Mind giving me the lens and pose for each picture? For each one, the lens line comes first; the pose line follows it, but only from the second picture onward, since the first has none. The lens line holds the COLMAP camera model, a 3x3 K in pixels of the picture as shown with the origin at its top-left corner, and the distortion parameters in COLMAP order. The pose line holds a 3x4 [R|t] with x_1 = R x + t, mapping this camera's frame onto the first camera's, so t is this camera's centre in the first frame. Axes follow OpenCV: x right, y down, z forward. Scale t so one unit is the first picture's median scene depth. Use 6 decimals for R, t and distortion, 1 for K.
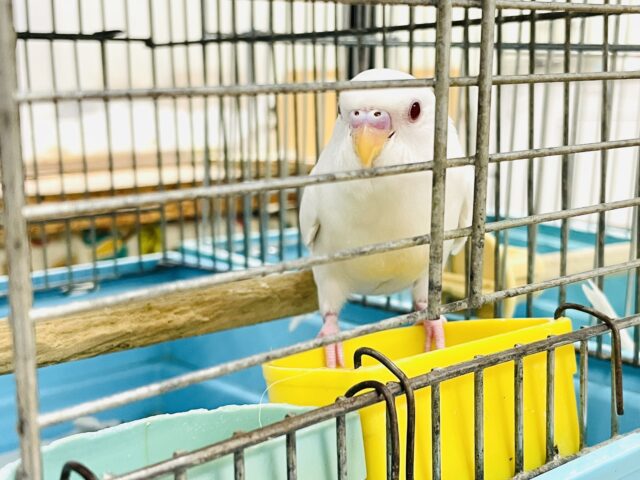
lens RADIAL K [[1023.7, 0, 320.0], [0, 1023.7, 240.0], [0, 0, 1]] dist [-0.006720, -0.043570]
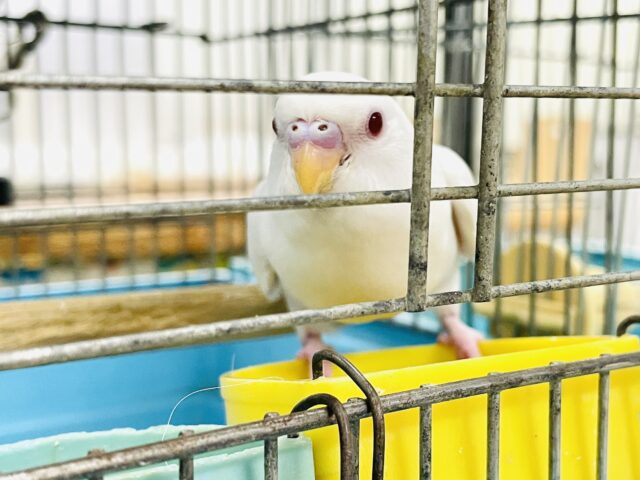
lens RADIAL K [[1023.7, 0, 320.0], [0, 1023.7, 240.0], [0, 0, 1]] dist [-0.006720, -0.043570]
pose [[0.991564, 0.031572, -0.125717, 0.121183], [-0.038101, 0.998028, -0.049875, 0.060306], [0.123894, 0.054244, 0.990812, 0.266428]]
